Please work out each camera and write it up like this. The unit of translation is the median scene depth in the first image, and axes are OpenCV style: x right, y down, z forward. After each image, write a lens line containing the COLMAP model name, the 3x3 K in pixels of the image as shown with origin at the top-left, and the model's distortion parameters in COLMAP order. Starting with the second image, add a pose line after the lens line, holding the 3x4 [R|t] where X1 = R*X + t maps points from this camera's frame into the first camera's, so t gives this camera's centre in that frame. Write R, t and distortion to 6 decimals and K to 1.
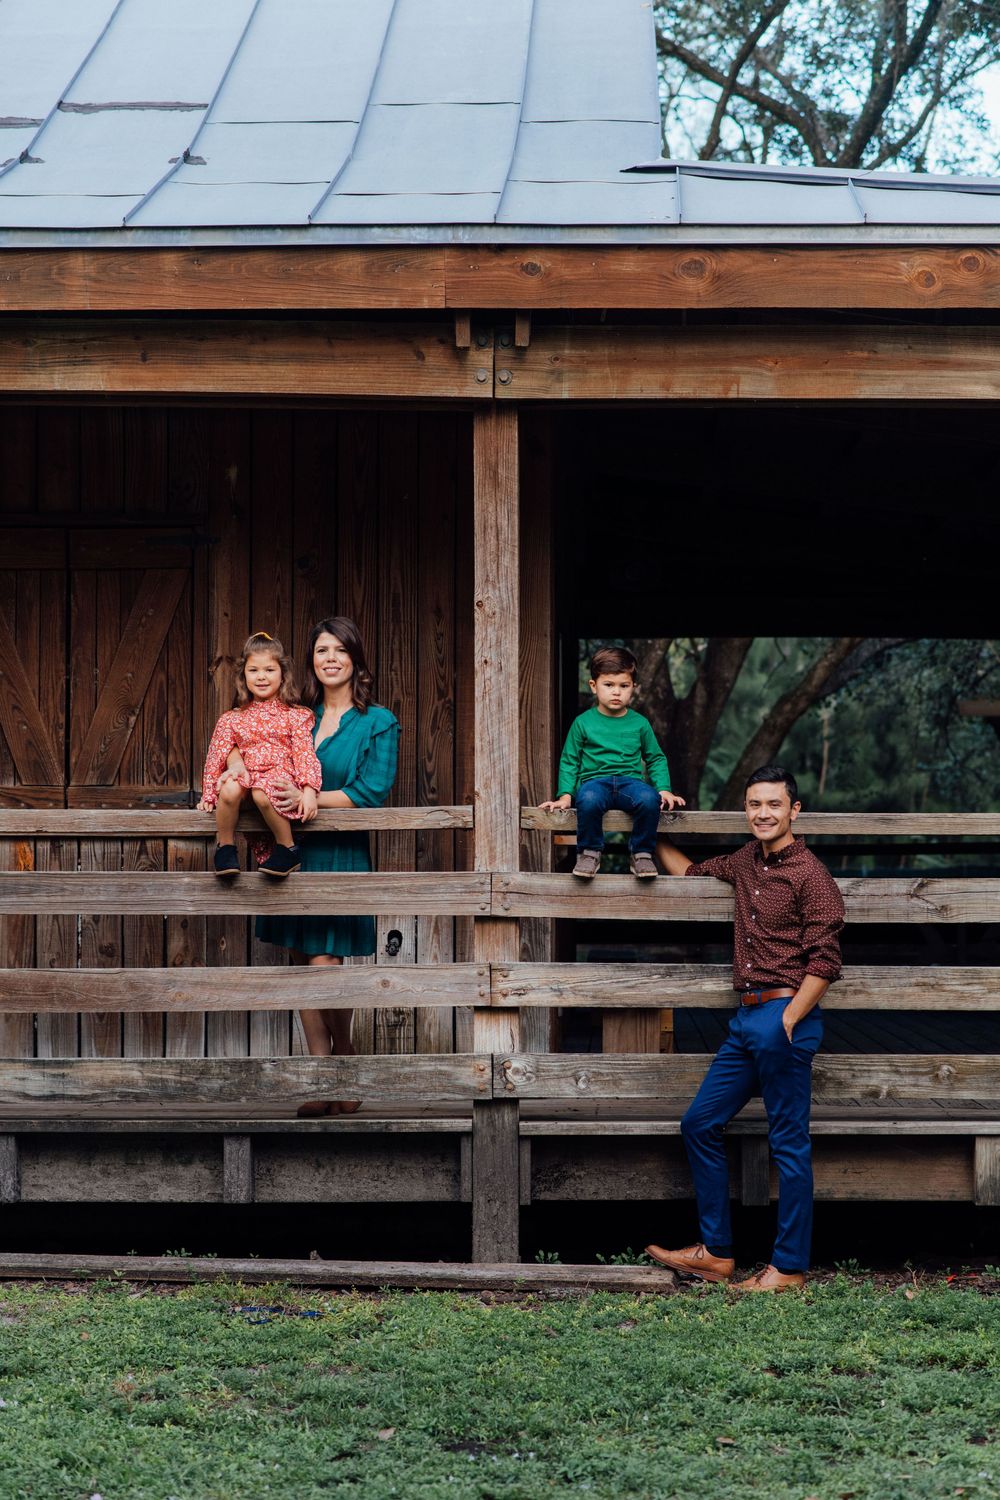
lens RADIAL K [[3718.3, 0, 531.1], [0, 3718.3, 749.4], [0, 0, 1]] dist [0.033880, -0.696005]
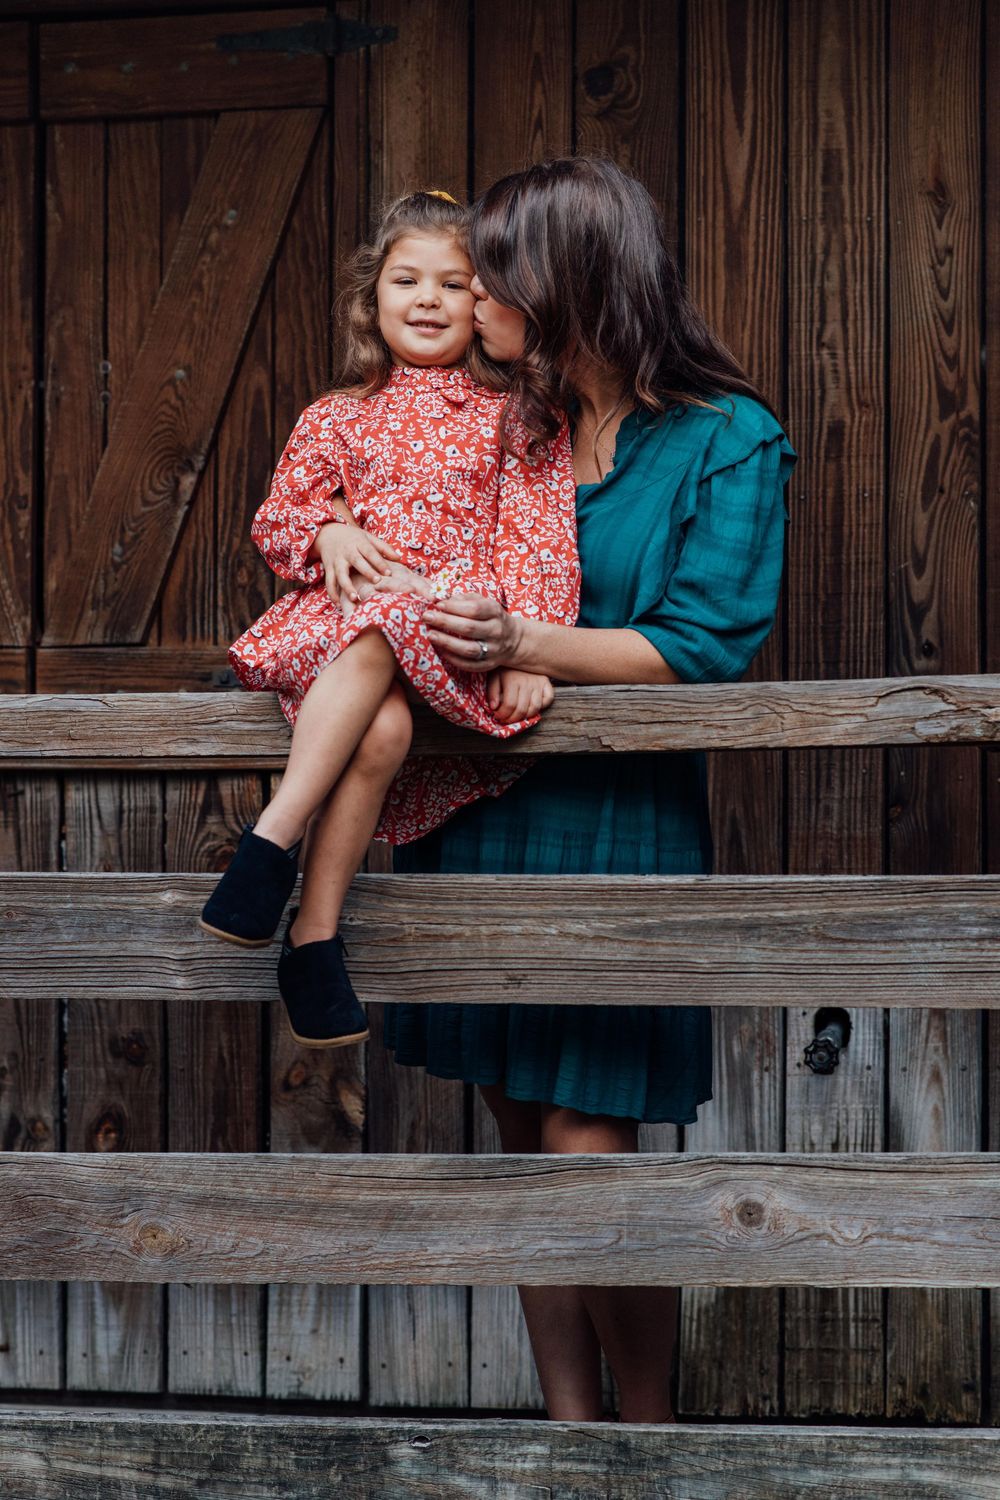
lens RADIAL K [[3718.3, 0, 531.1], [0, 3718.3, 749.4], [0, 0, 1]] dist [0.033880, -0.696005]
pose [[0.986873, -0.004219, -0.161446, -0.004455], [0.007320, 0.999800, 0.018618, 0.014001], [0.161335, -0.019555, 0.986706, 0.607714]]
